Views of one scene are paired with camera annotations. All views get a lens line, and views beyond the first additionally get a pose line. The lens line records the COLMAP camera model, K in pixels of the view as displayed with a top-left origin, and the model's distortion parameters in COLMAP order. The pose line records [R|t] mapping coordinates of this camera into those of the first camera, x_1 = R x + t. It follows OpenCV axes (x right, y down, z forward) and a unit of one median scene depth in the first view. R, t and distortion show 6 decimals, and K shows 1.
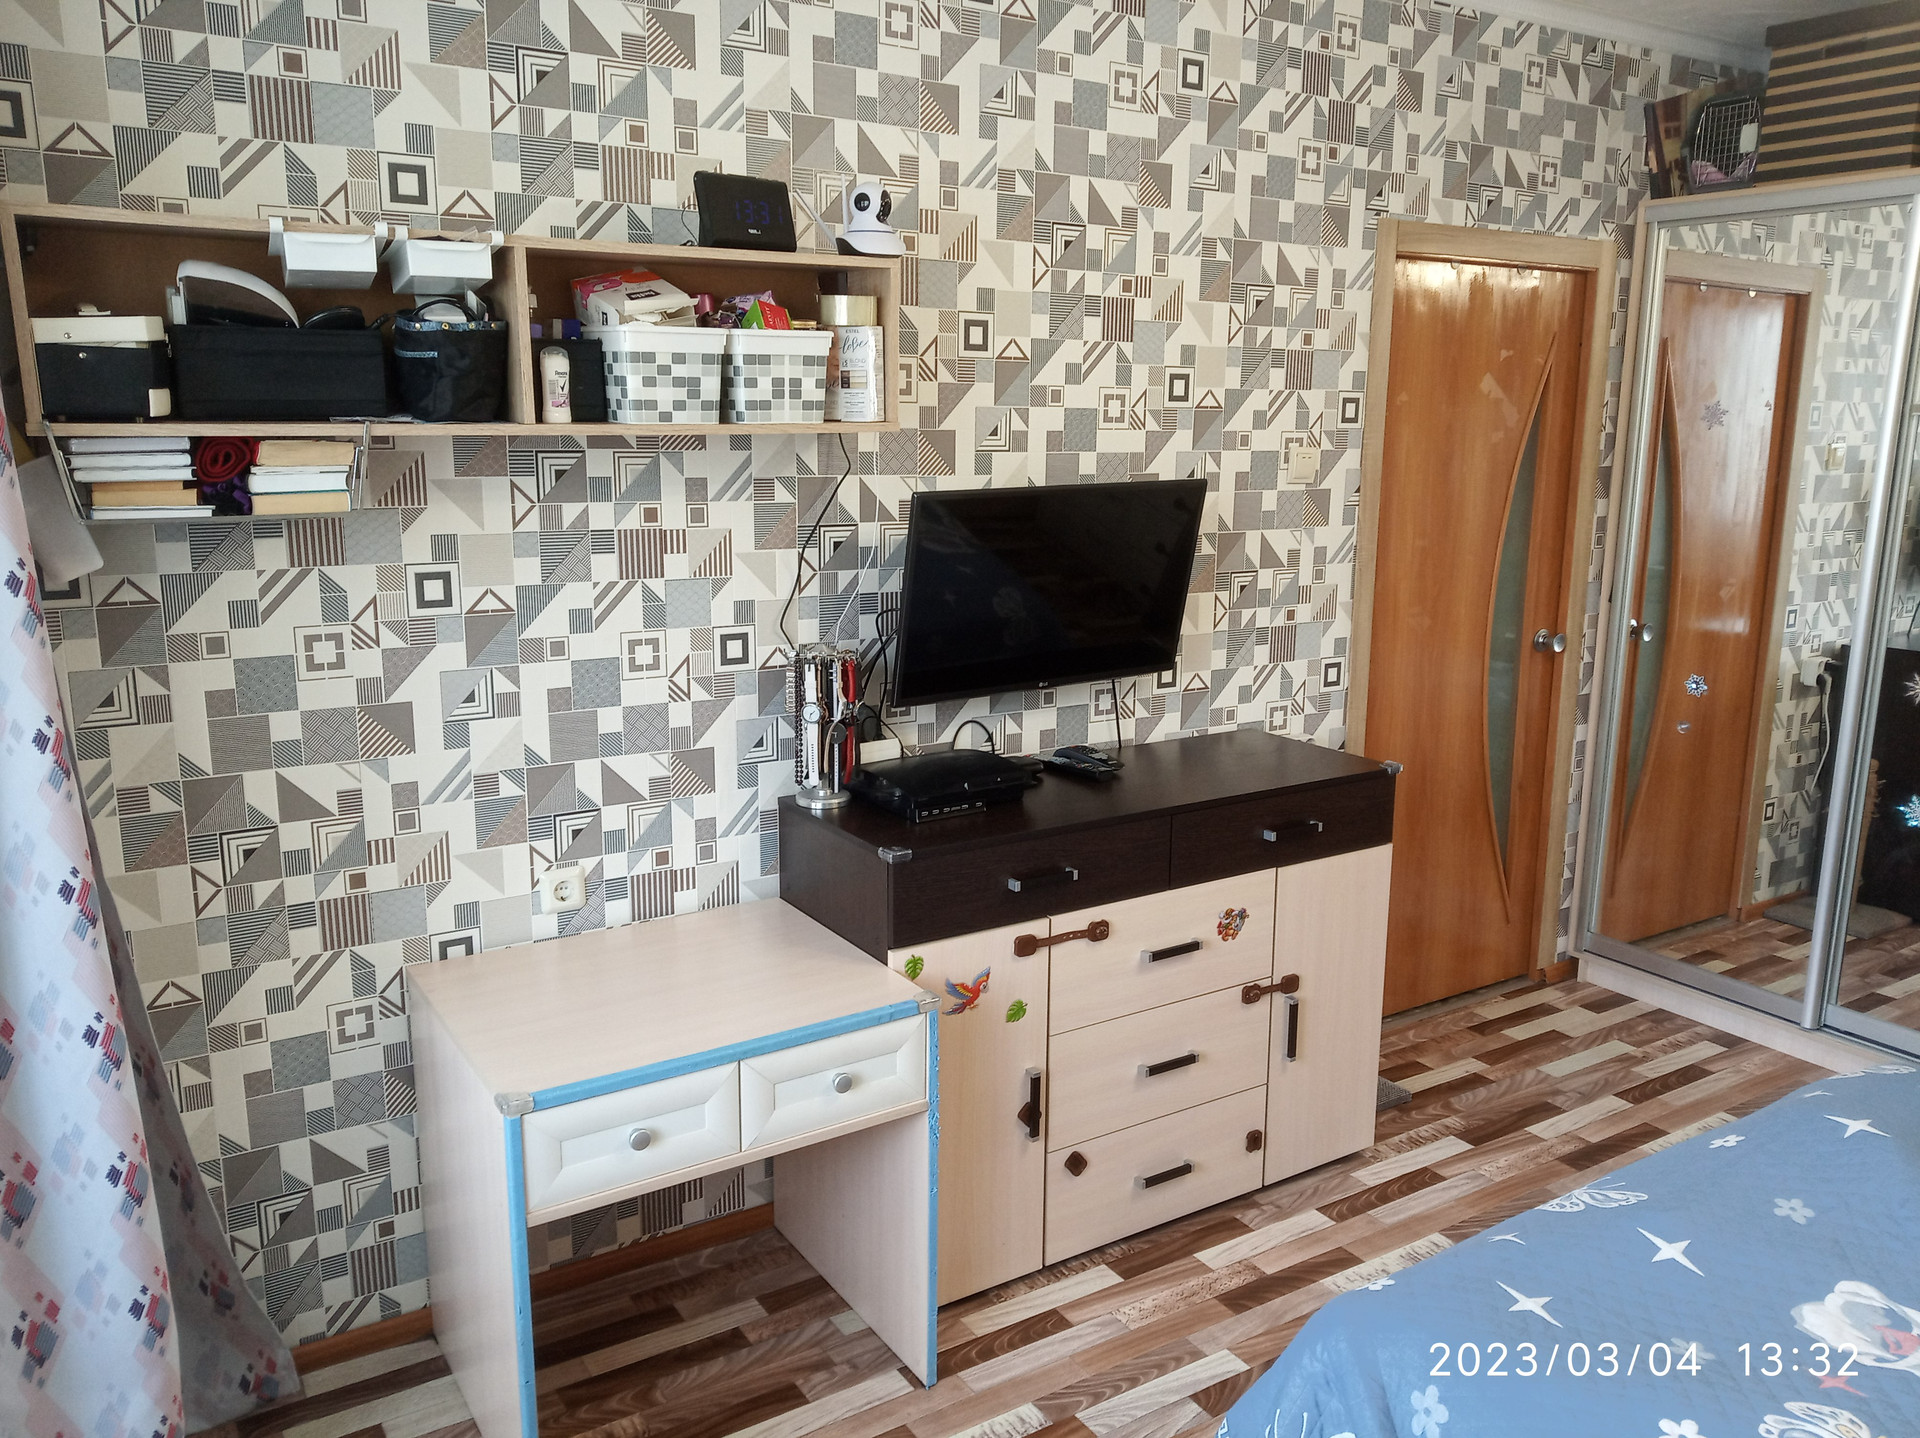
lens RADIAL K [[1475.4, 0, 960.0], [0, 1475.4, 719.0], [0, 0, 1]] dist [0.098940, -0.179438]
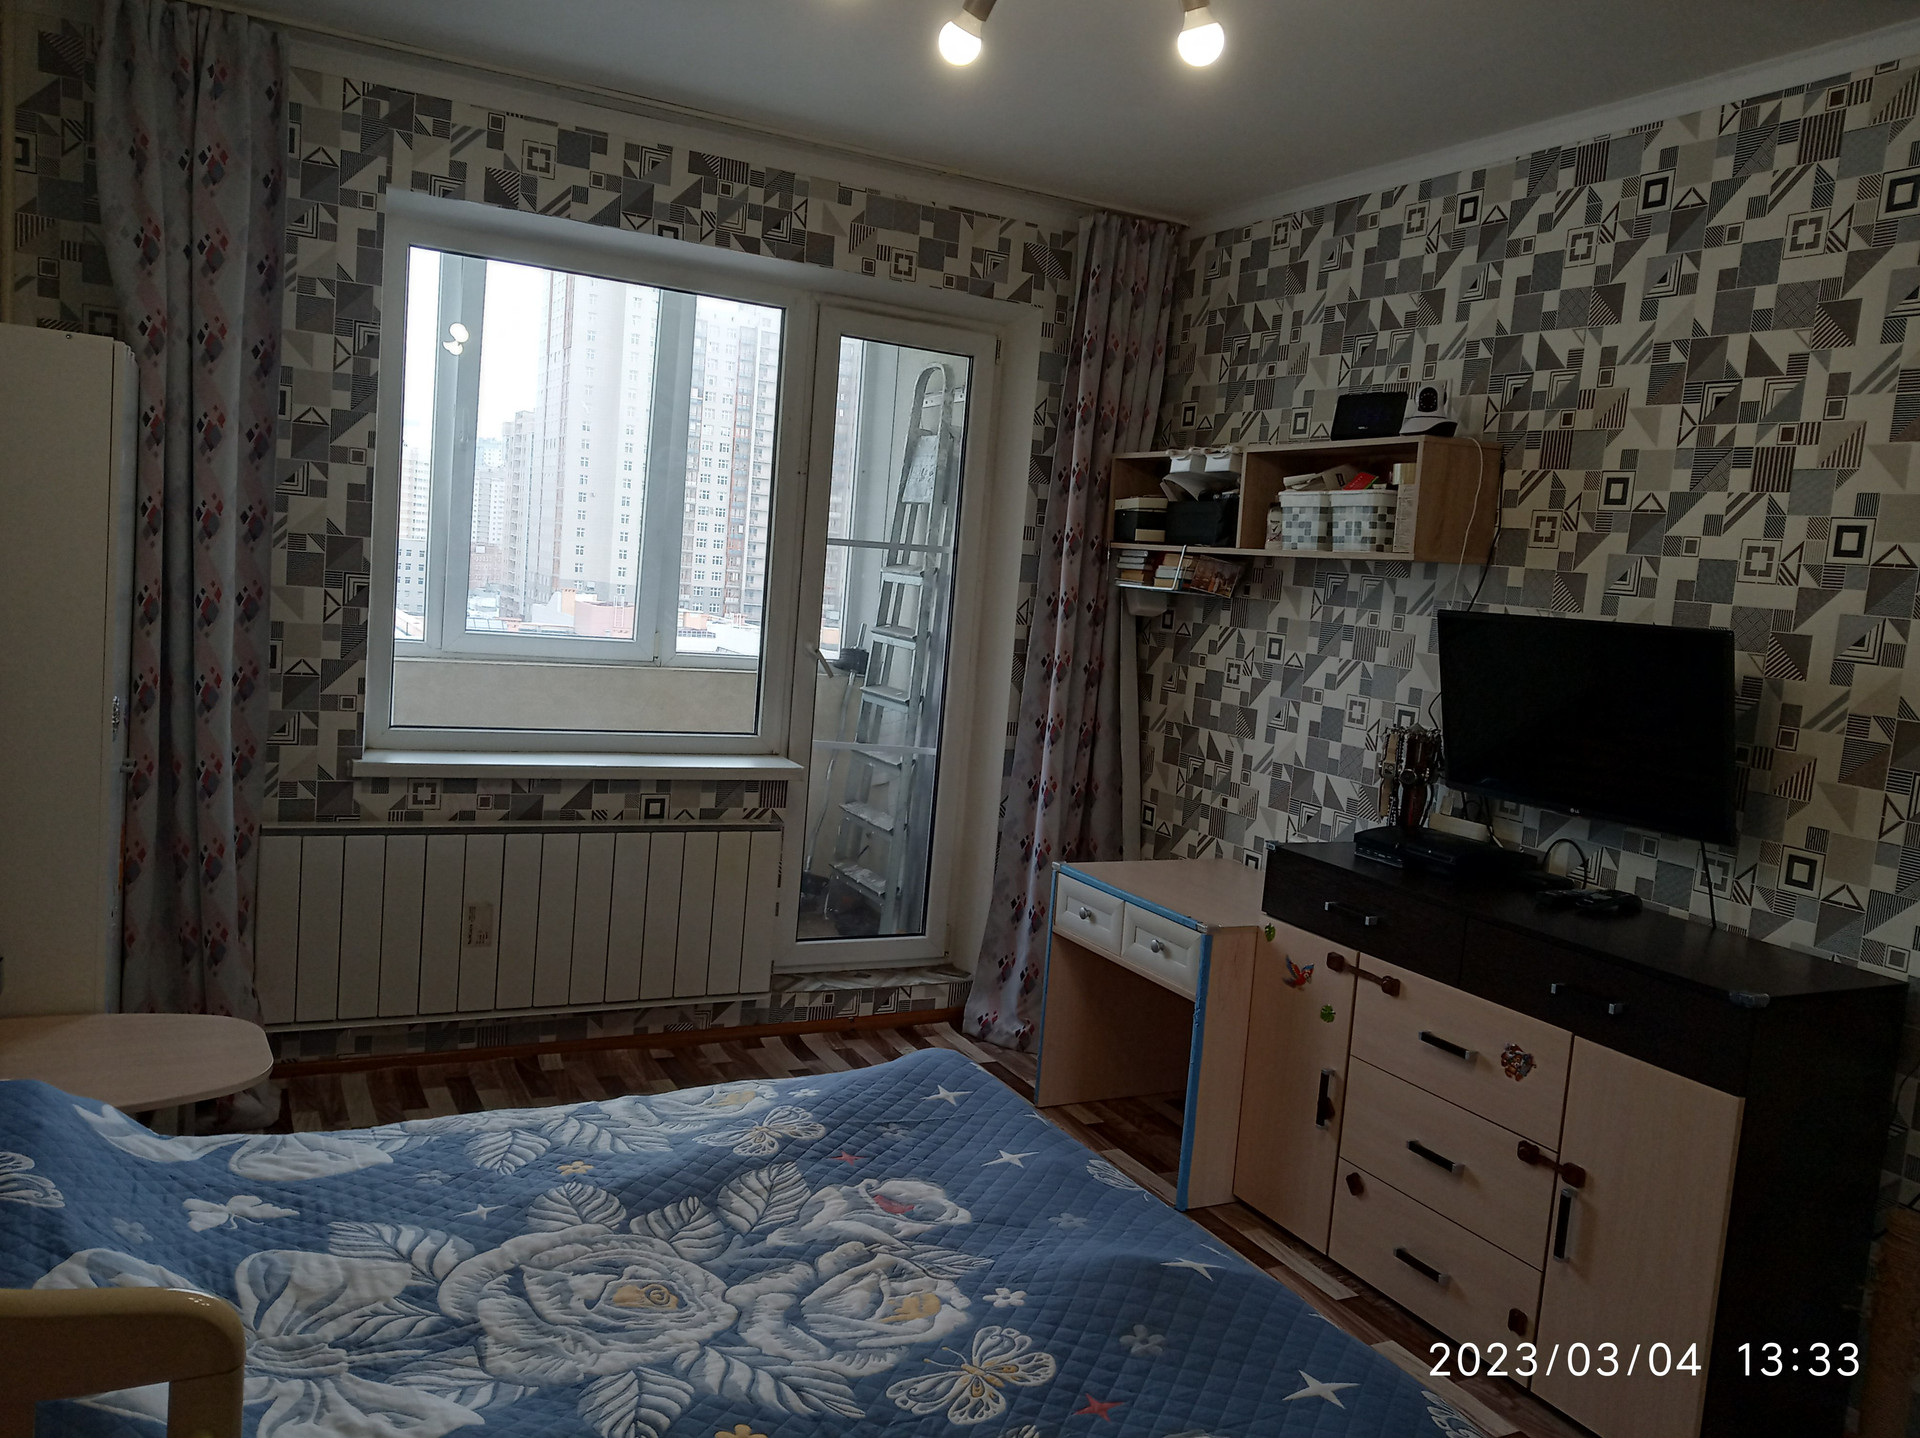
lens RADIAL K [[1475.4, 0, 960.0], [0, 1475.4, 719.0], [0, 0, 1]] dist [0.098940, -0.179438]
pose [[-0.083997, 0.093730, -0.992048, 1.185306], [-0.284419, 0.951896, 0.114018, -0.085719], [0.955013, 0.291735, -0.053297, 0.649399]]
